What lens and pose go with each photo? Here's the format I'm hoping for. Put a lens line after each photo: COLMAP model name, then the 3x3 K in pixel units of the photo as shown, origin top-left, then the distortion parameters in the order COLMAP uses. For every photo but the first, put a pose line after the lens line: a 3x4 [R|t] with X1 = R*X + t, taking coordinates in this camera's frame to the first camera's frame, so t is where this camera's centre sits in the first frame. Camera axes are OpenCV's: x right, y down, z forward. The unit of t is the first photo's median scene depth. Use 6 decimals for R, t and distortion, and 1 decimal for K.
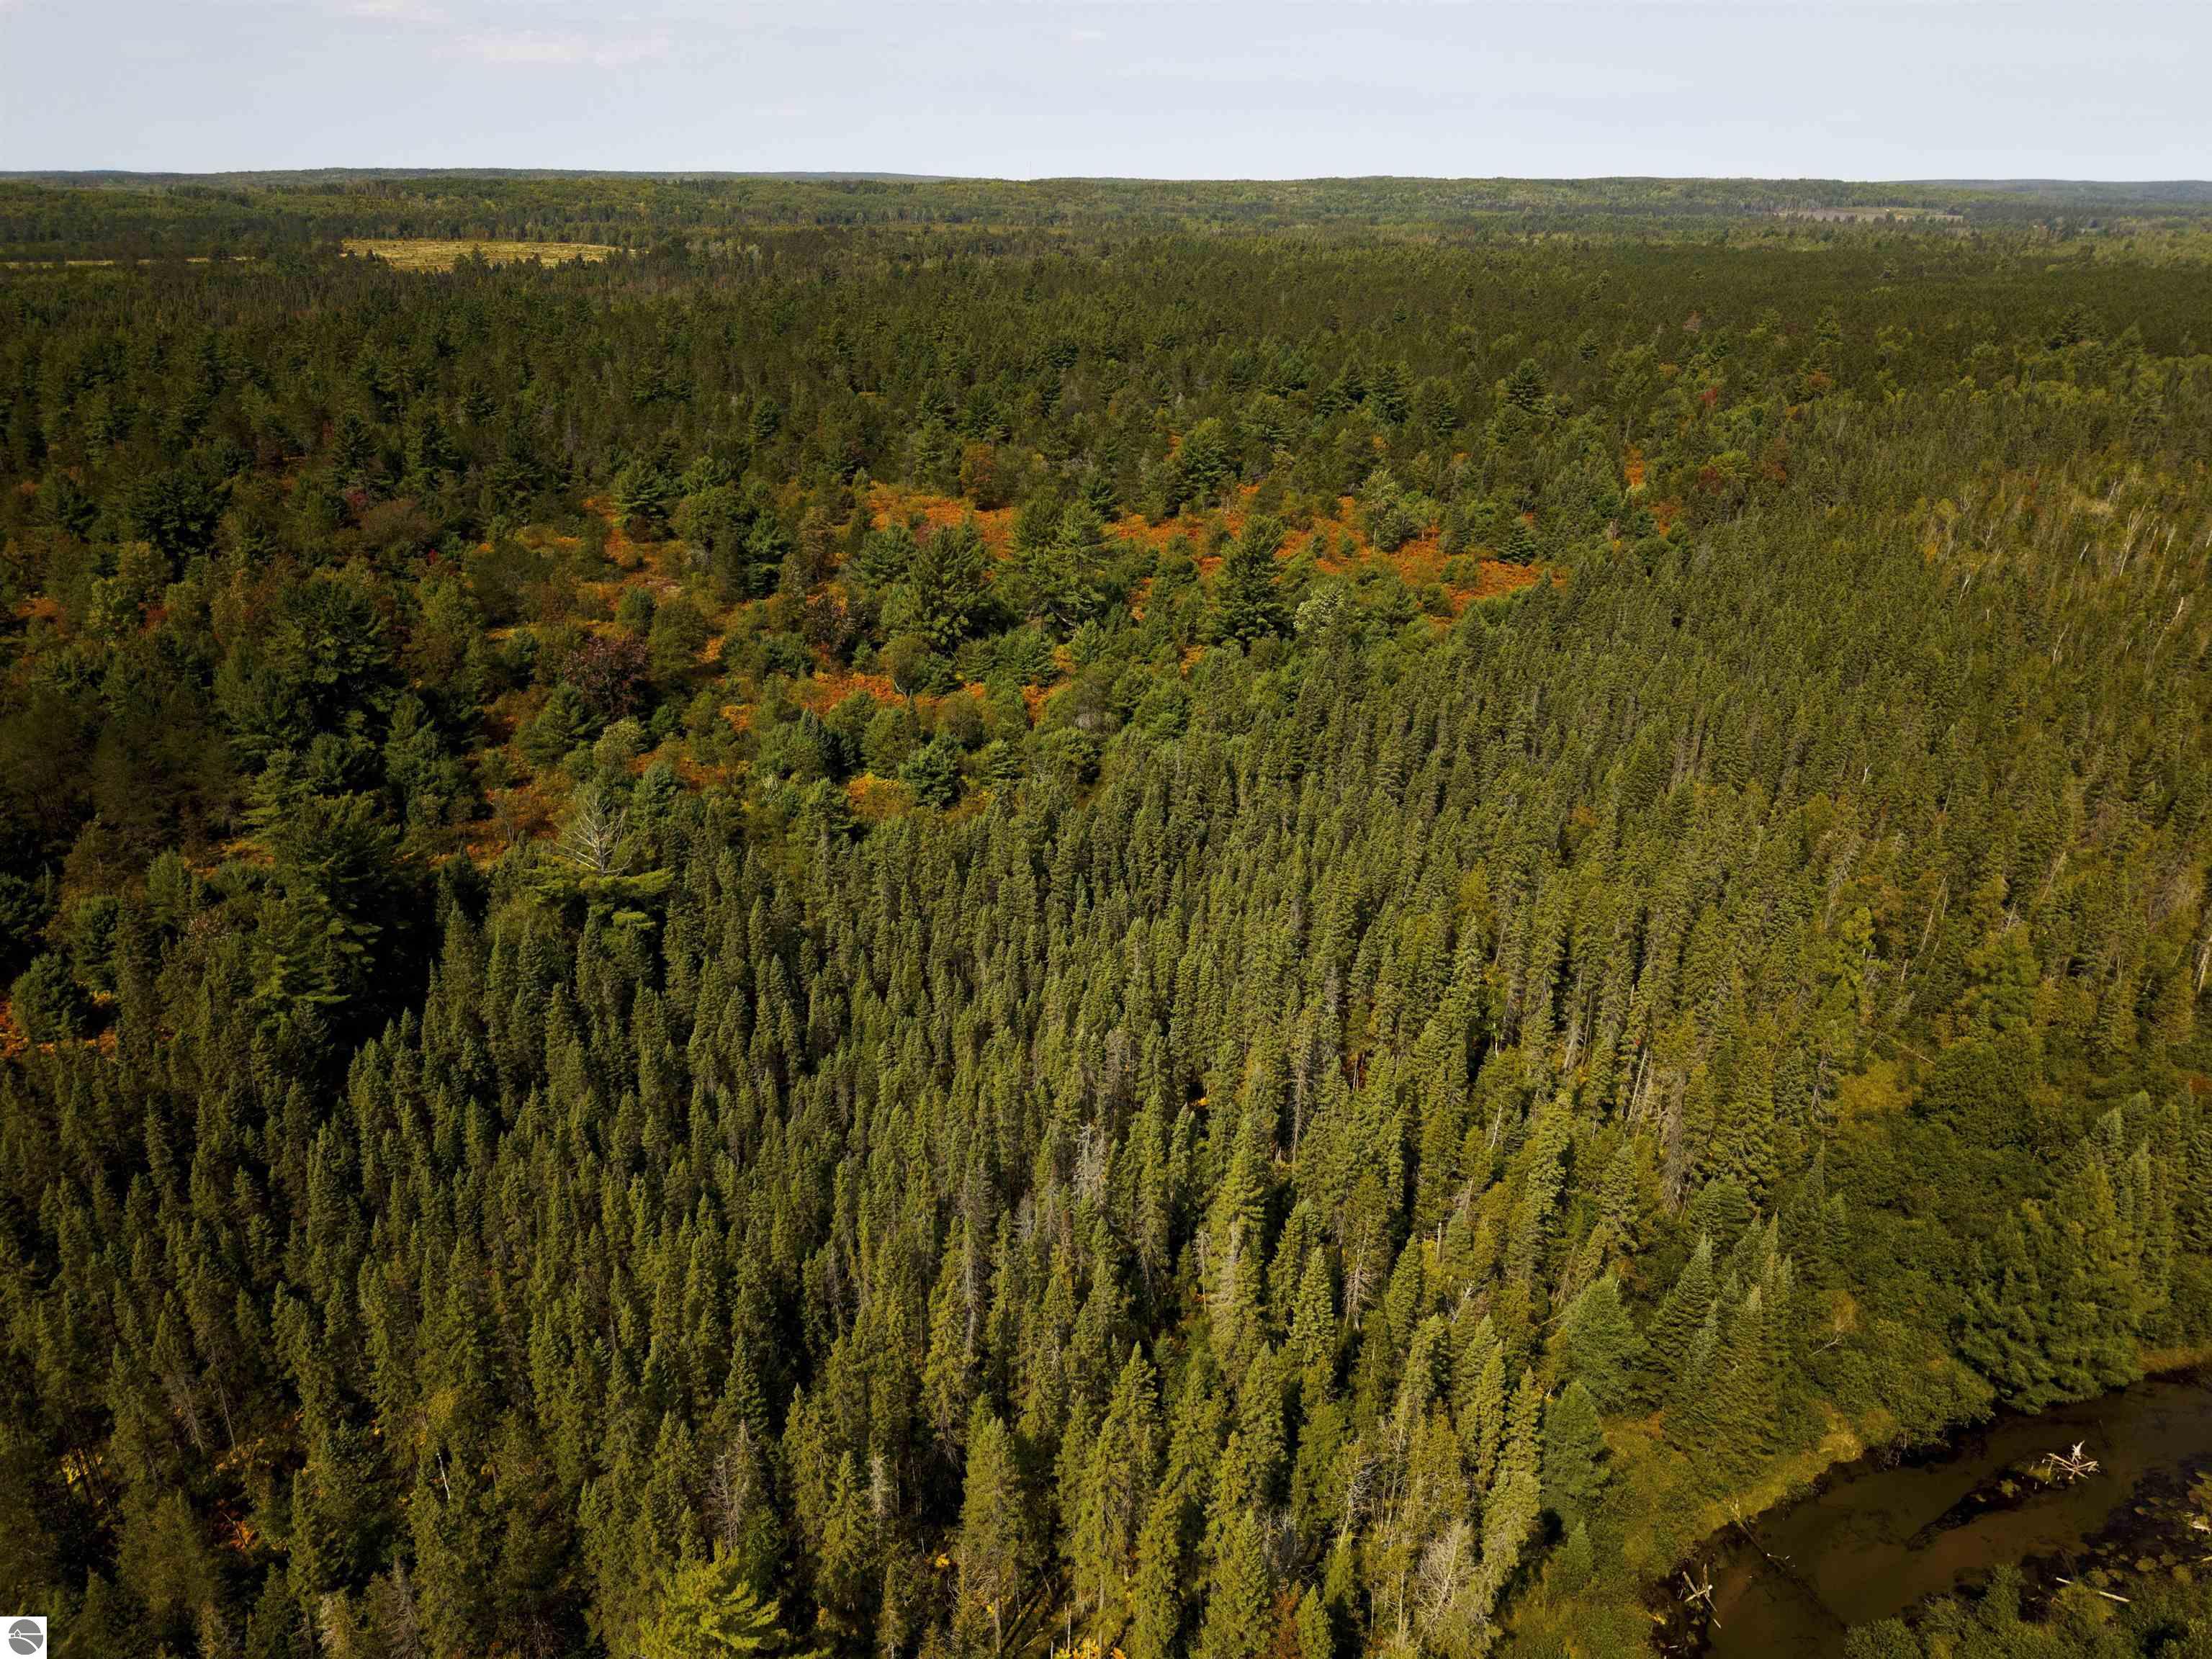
lens RADIAL K [[1480.9, 0, 1100.5], [0, 1480.9, 816.4], [0, 0, 1]] dist [0.018608, -0.020646]
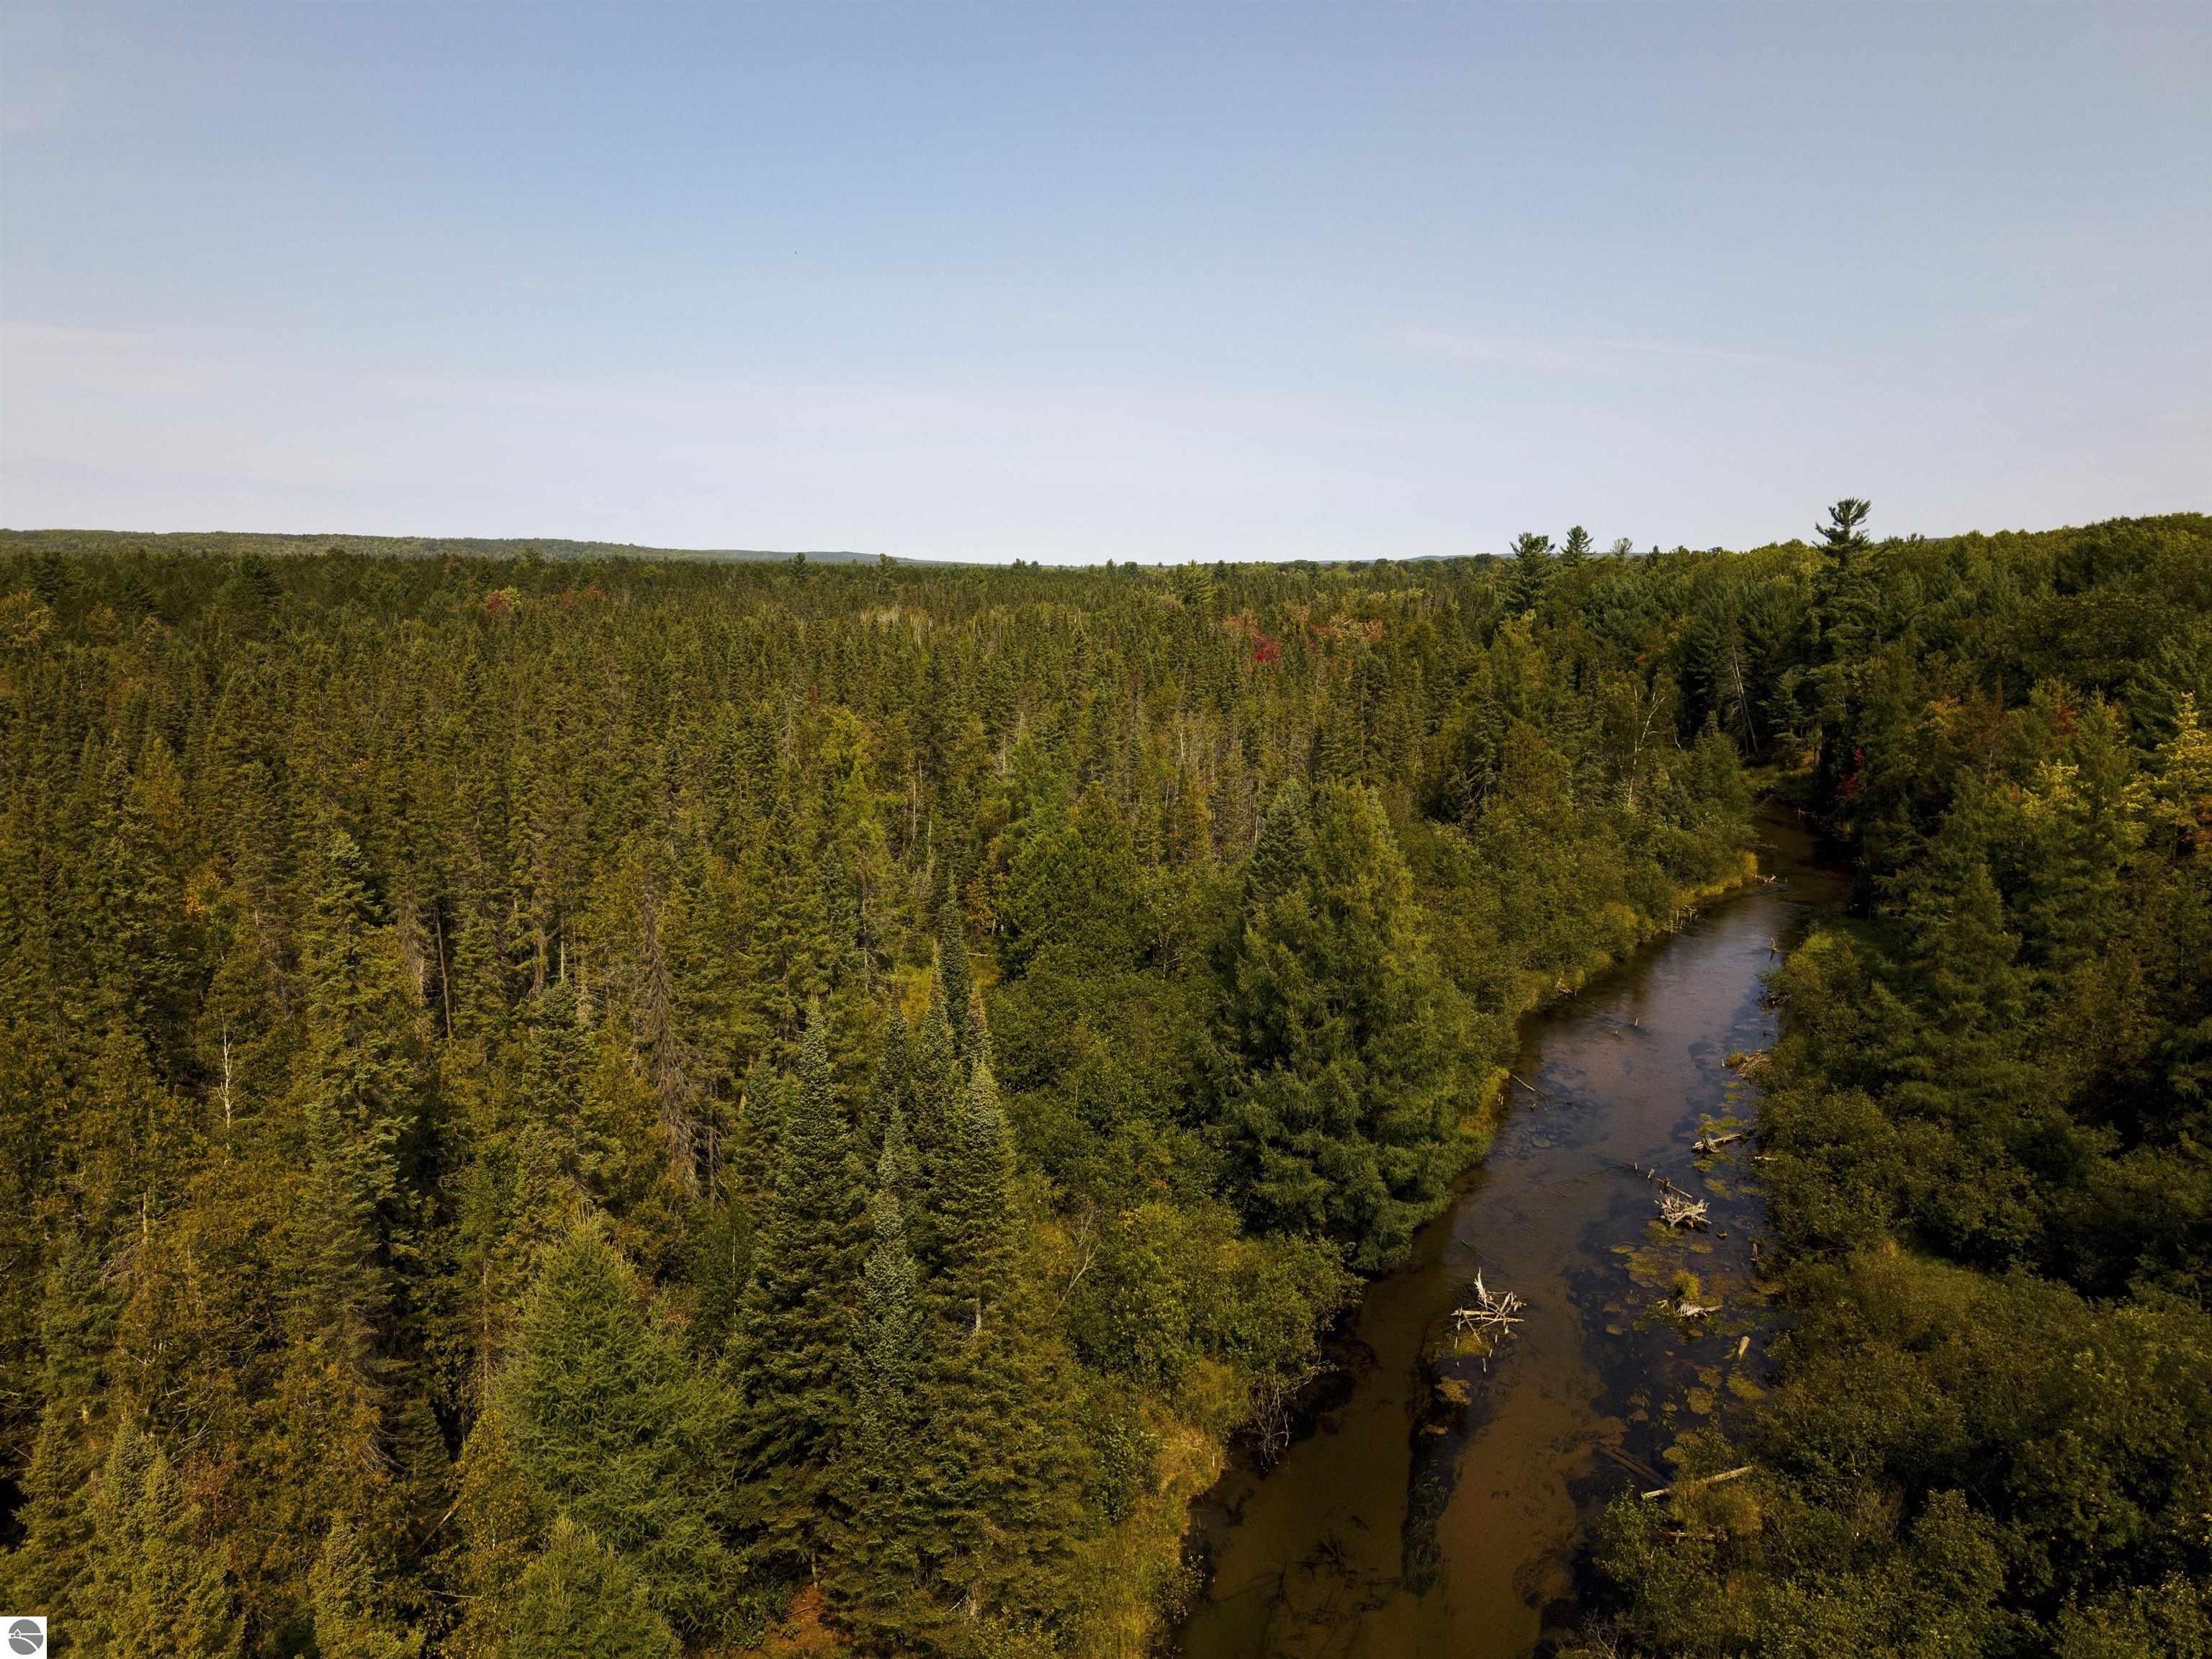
lens RADIAL K [[1480.9, 0, 1104.8], [0, 1480.9, 816.1], [0, 0, 1]] dist [0.018608, -0.020646]
pose [[0.718786, -0.121973, 0.684448, 0.204199], [0.277488, 0.953005, -0.121577, 0.289762], [-0.637453, 0.277314, 0.718854, 0.649387]]
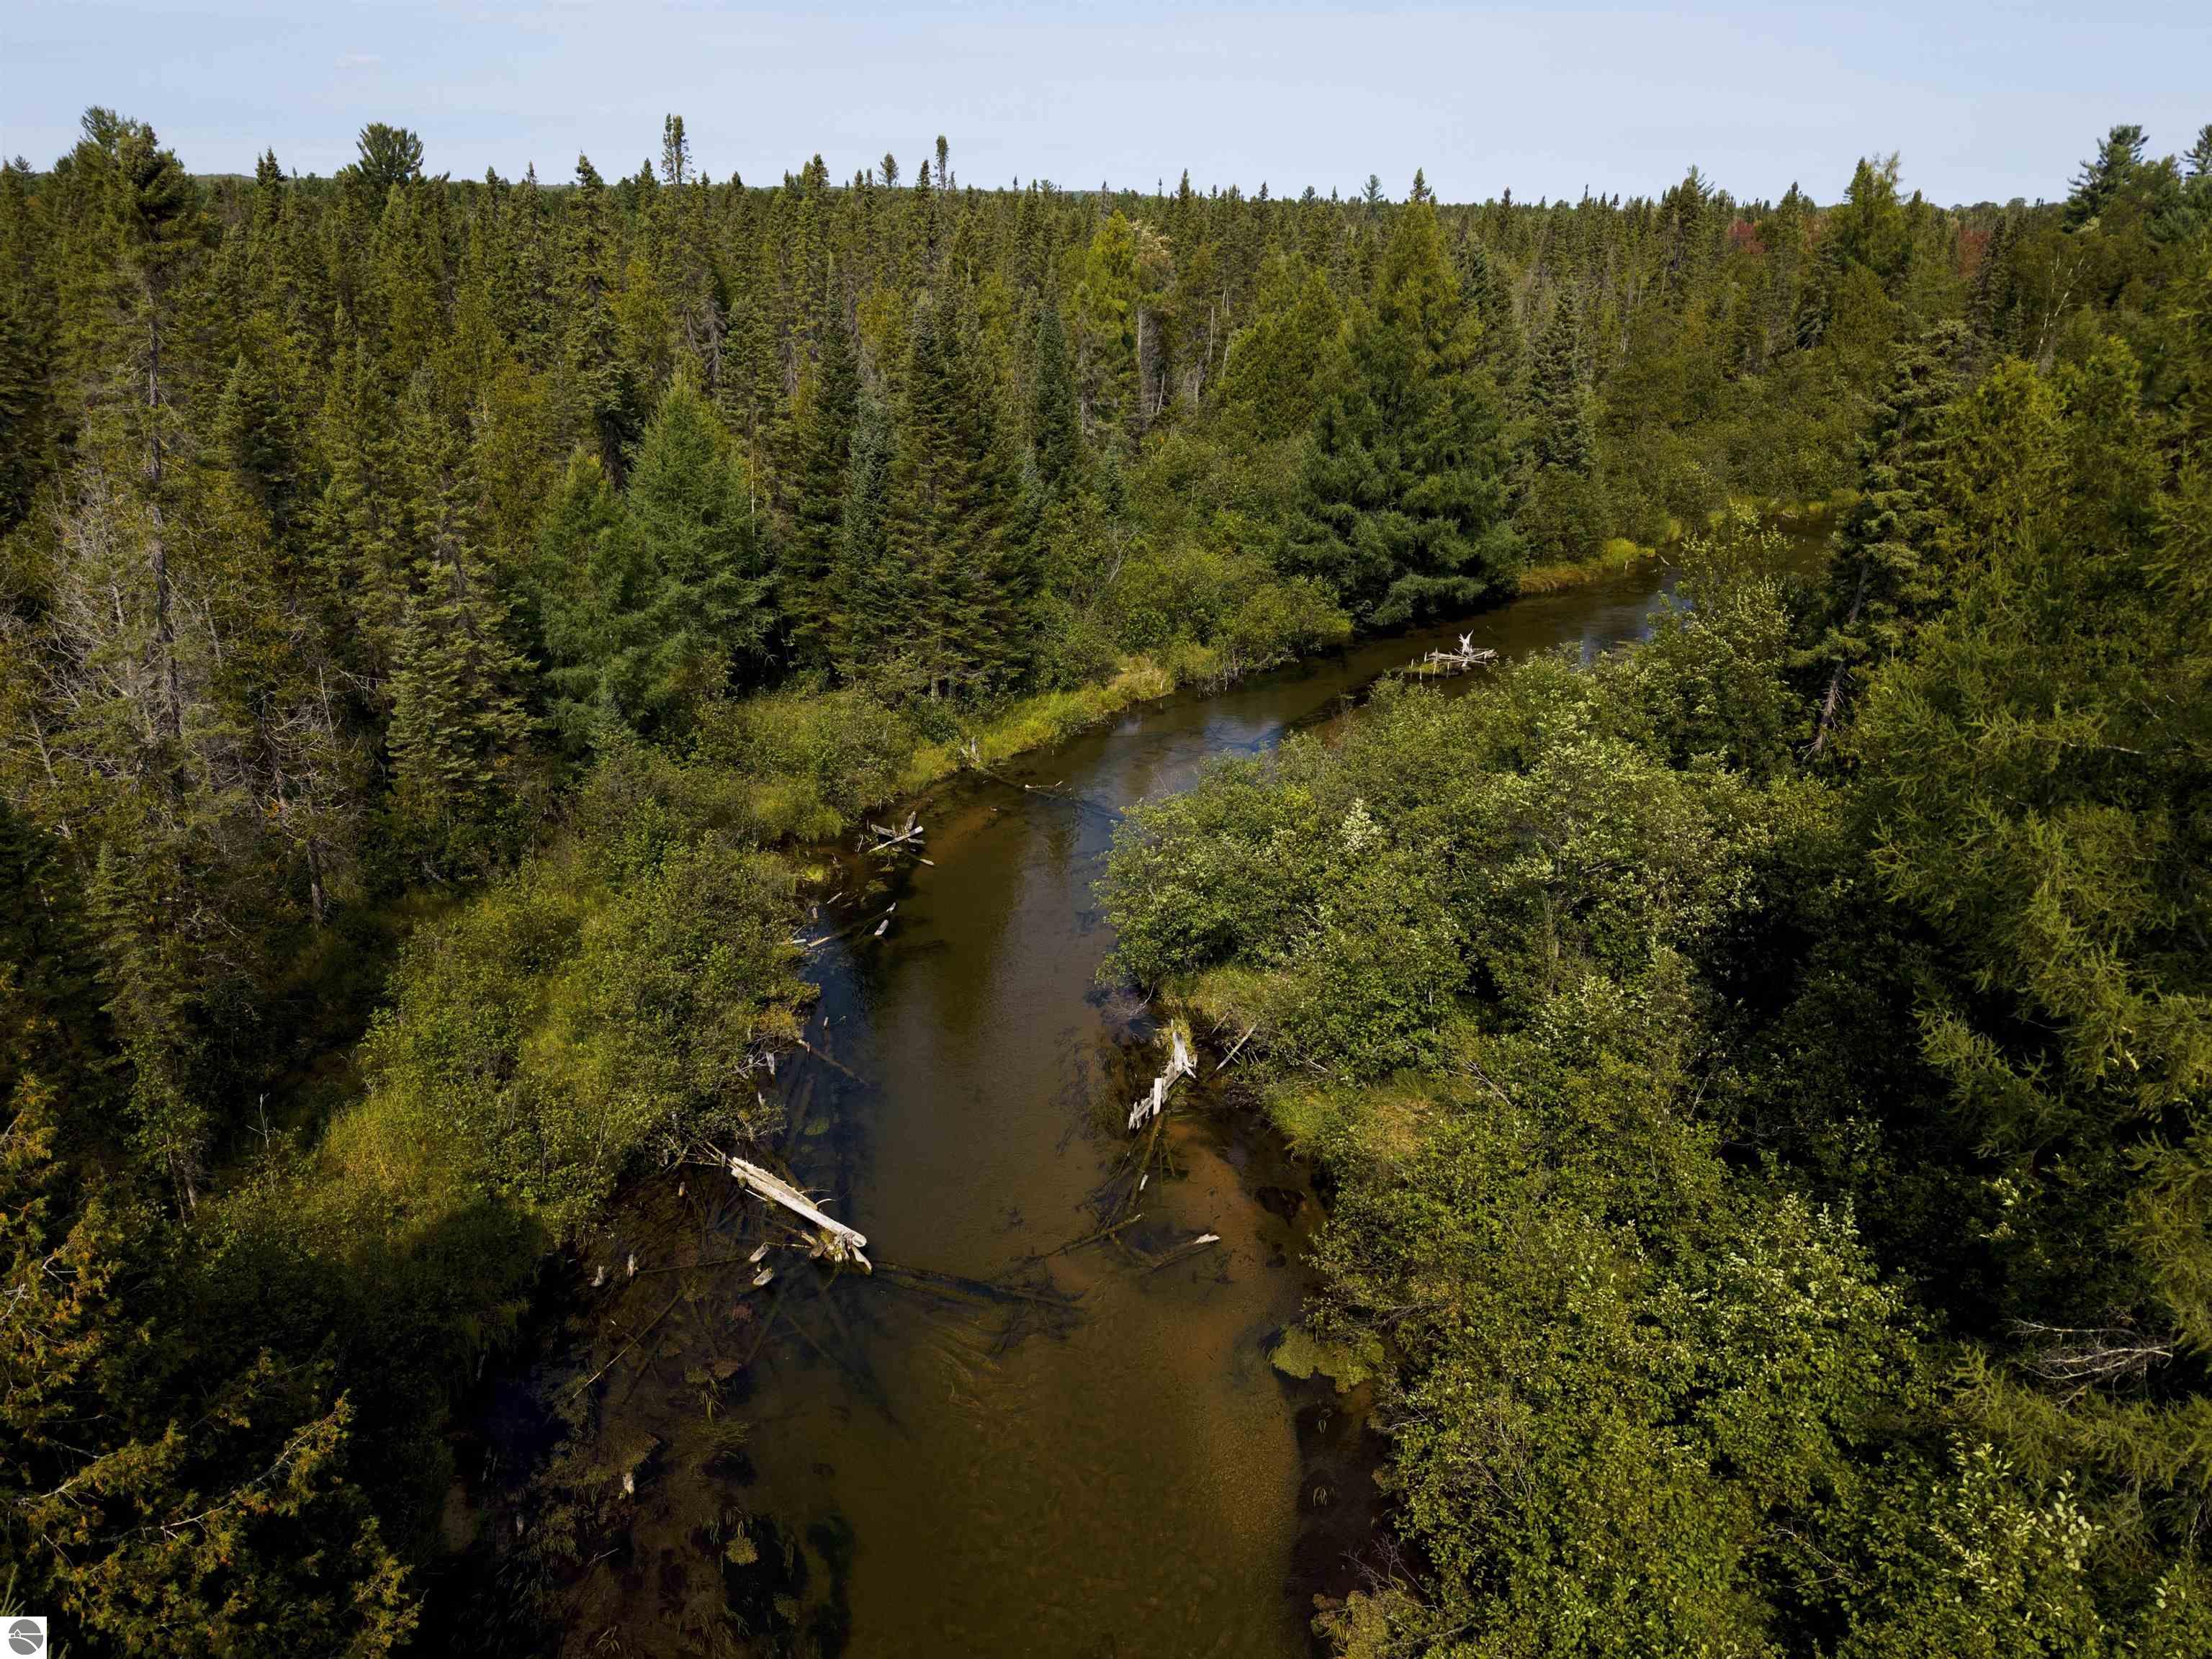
lens RADIAL K [[1480.9, 0, 1103.0], [0, 1480.9, 815.4], [0, 0, 1]] dist [0.018608, -0.020646]
pose [[0.912155, -0.157994, 0.378167, 0.249665], [0.163330, 0.986405, 0.018151, 0.465680], [-0.375894, 0.045210, 0.925559, 0.455641]]
